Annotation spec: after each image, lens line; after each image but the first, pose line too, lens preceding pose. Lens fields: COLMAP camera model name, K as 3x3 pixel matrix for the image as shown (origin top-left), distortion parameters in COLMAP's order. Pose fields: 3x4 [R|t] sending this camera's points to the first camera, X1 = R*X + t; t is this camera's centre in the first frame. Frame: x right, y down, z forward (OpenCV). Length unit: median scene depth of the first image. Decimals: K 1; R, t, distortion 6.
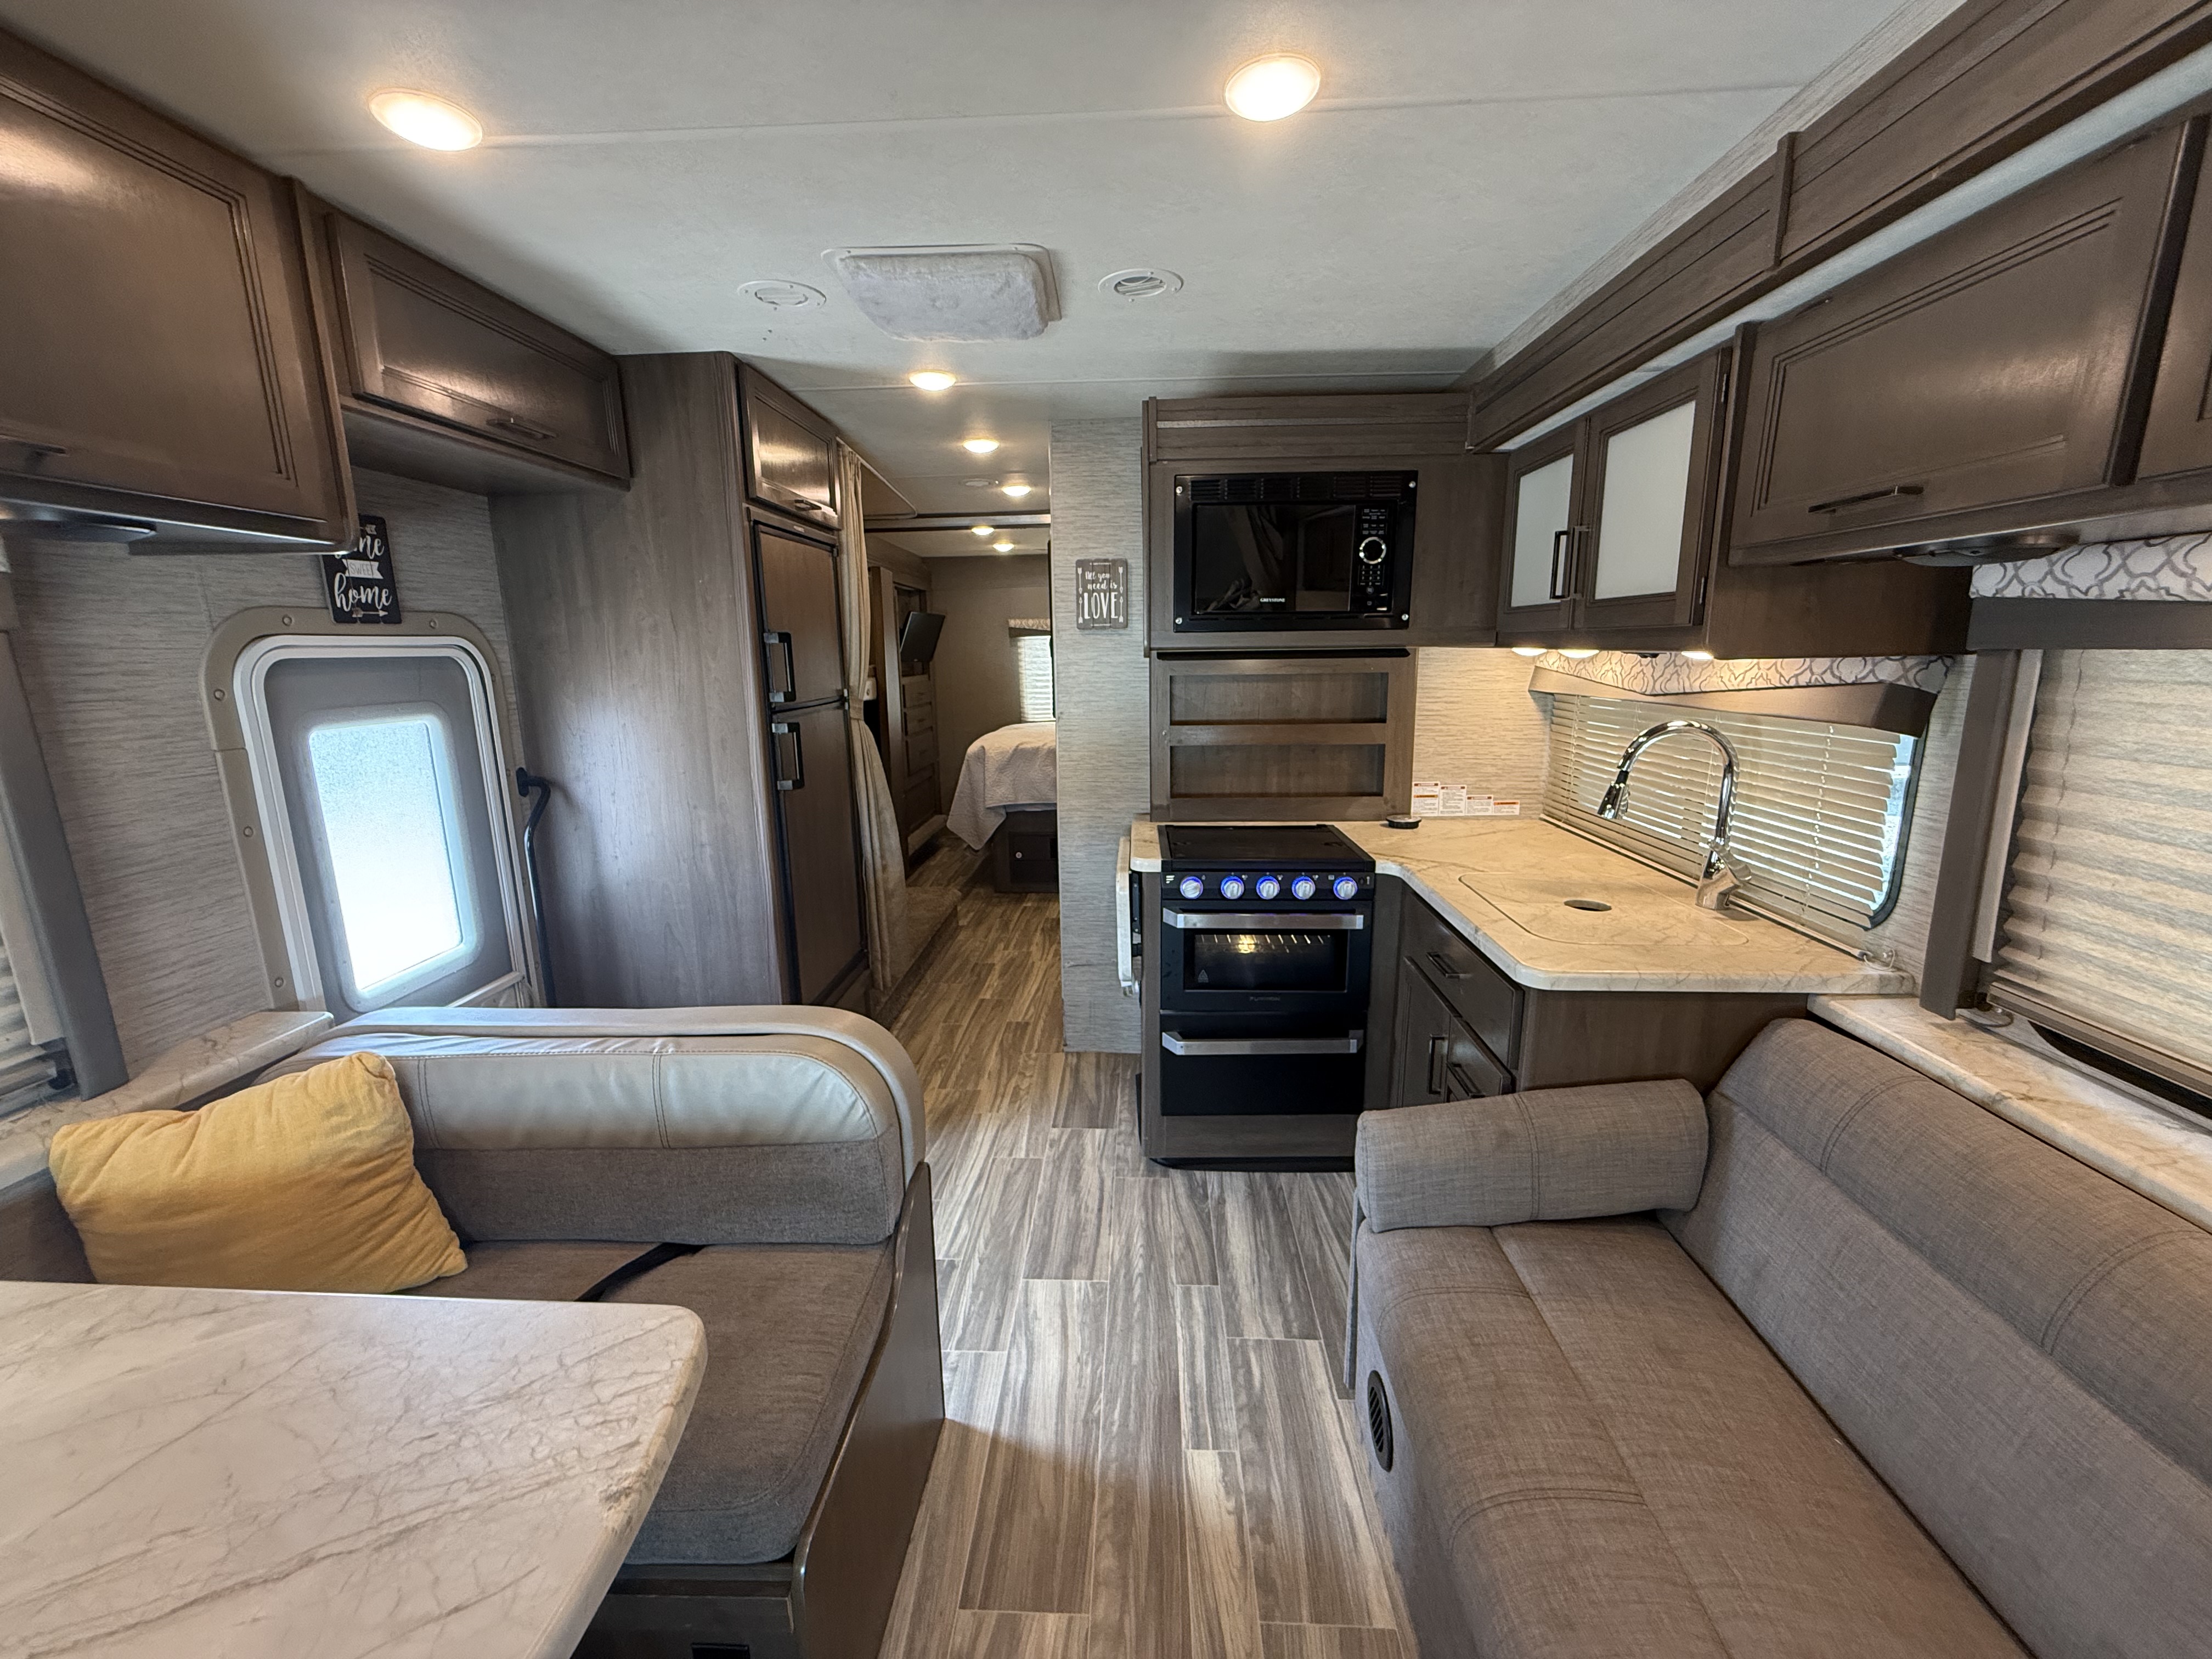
lens RADIAL K [[881.8, 0, 1104.4], [0, 881.8, 827.5], [0, 0, 1]] dist [0.000578, 0.000025]
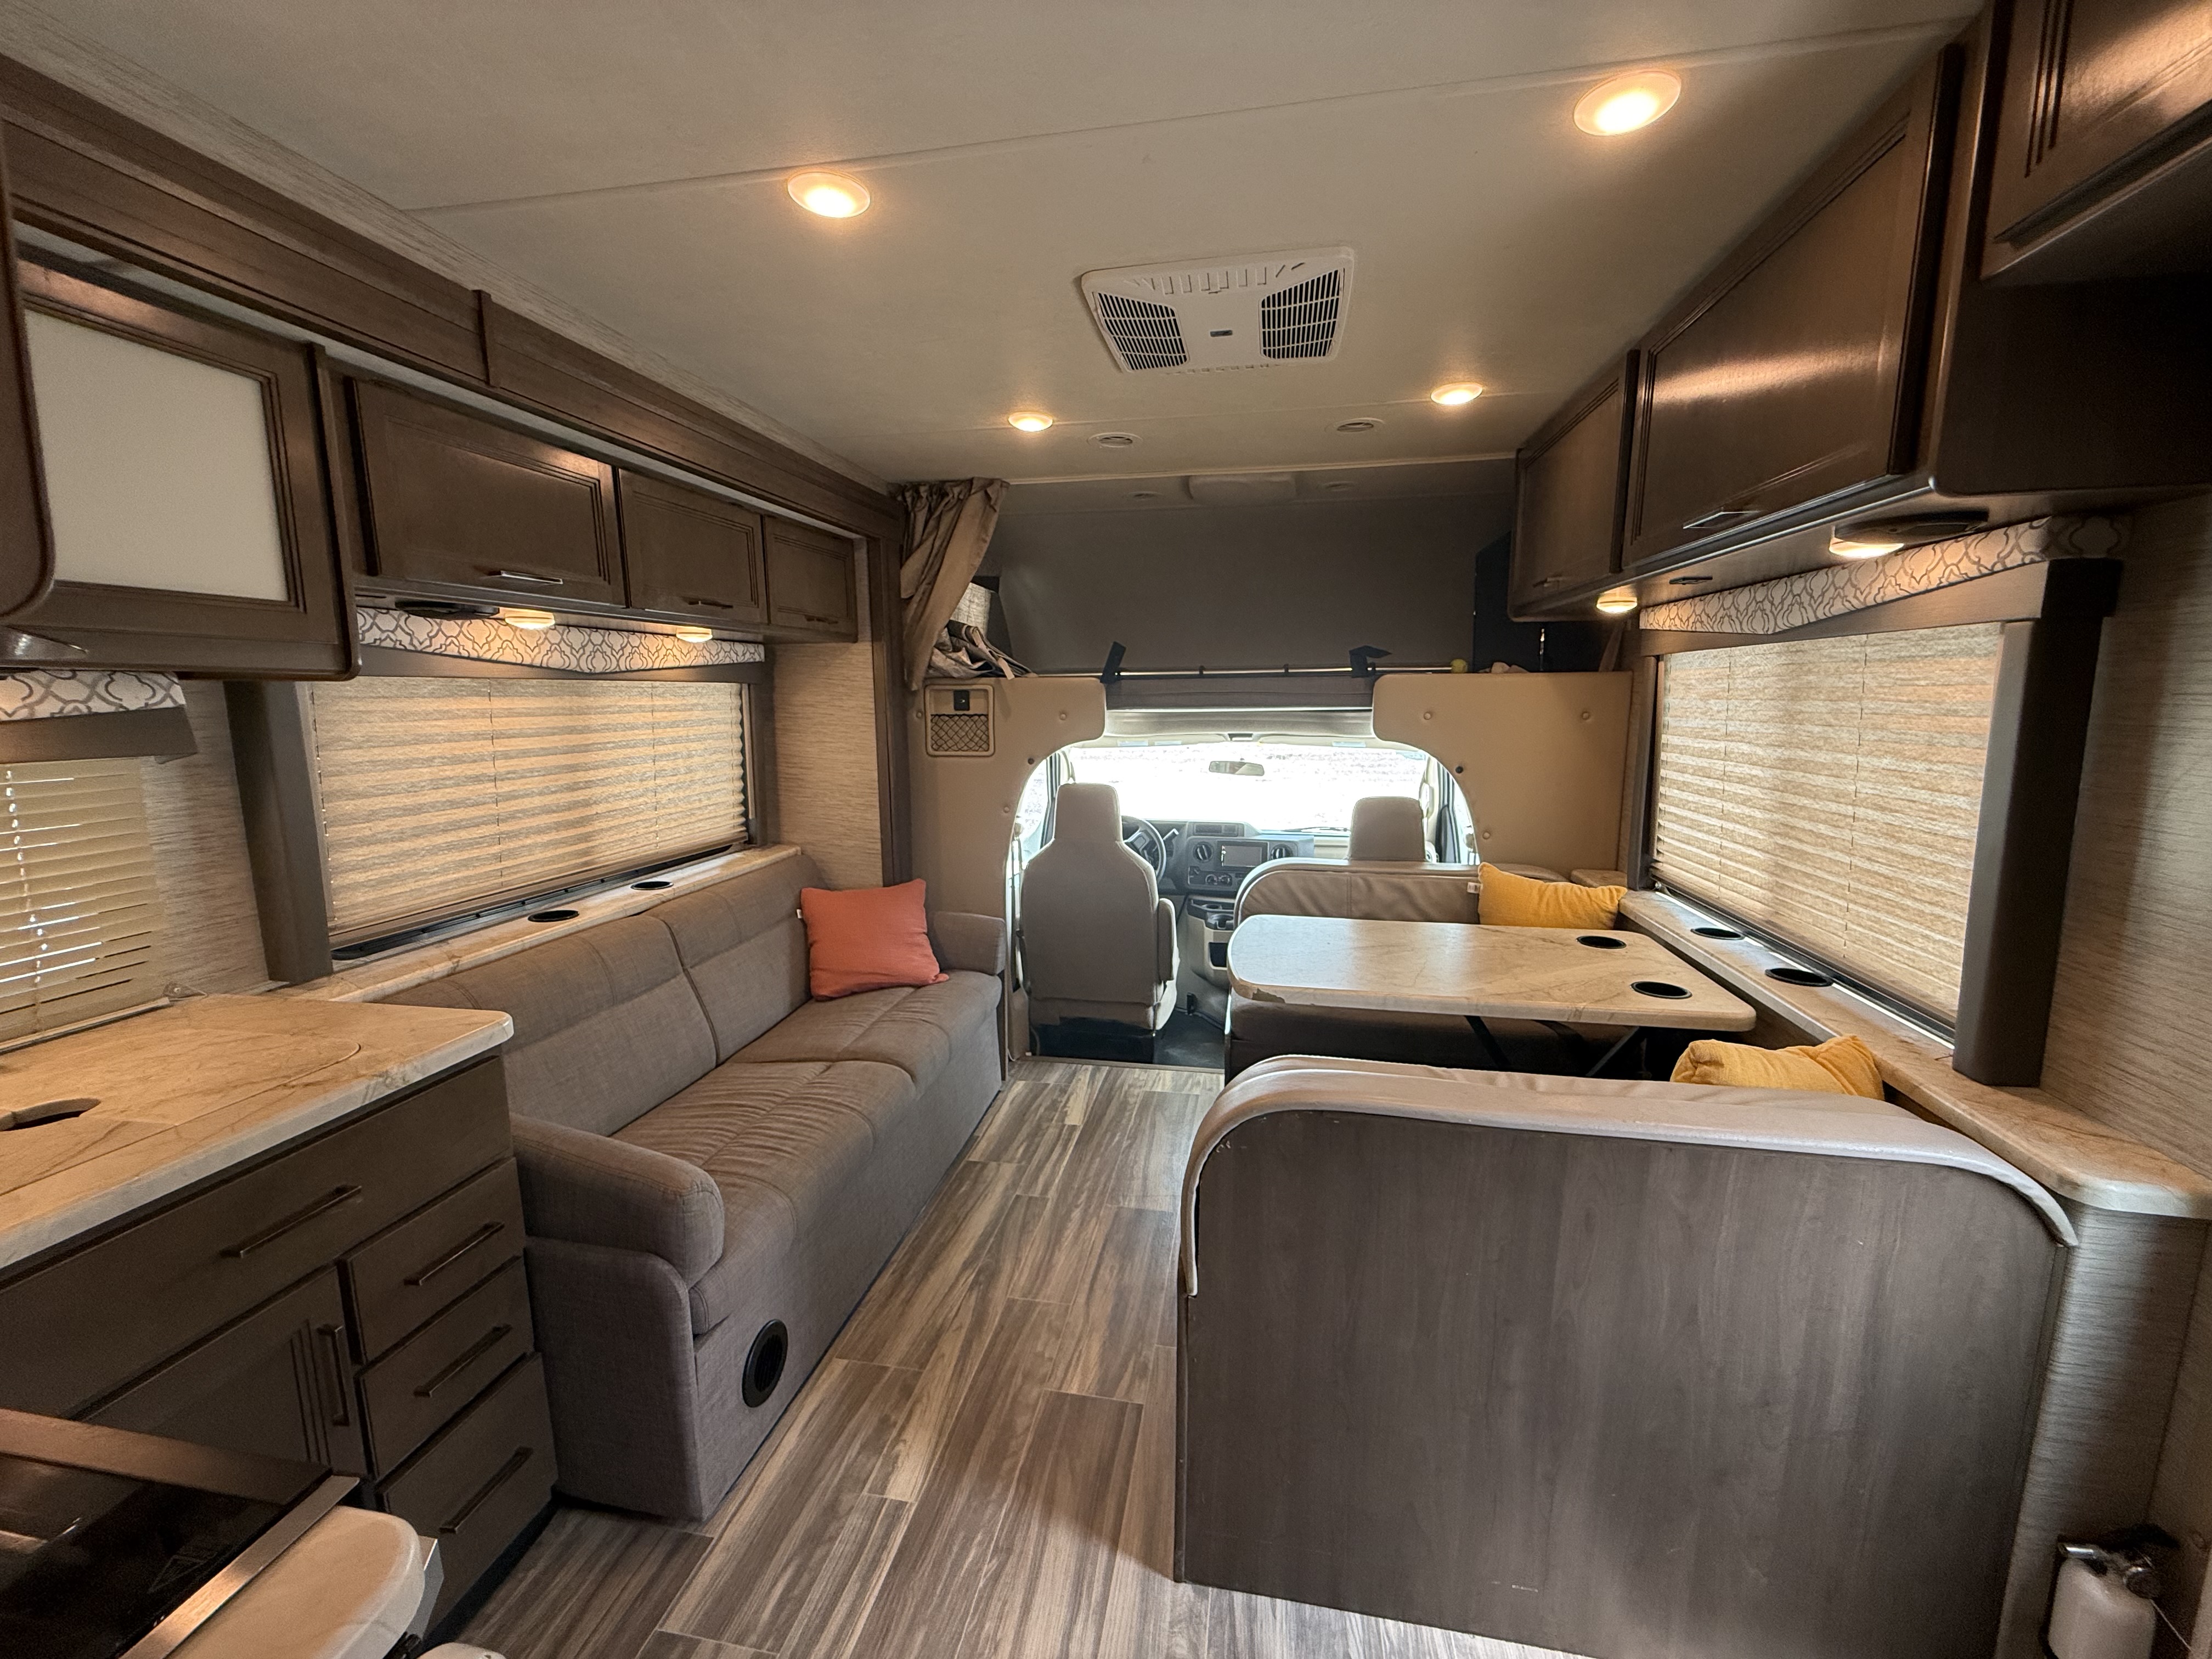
lens RADIAL K [[881.8, 0, 1102.2], [0, 881.8, 829.0], [0, 0, 1]] dist [0.000578, 0.000025]
pose [[-0.989509, -0.006299, 0.144337, -0.215072], [0.044240, 0.937847, 0.344218, -0.260963], [-0.137534, 0.346993, -0.927729, 1.438490]]
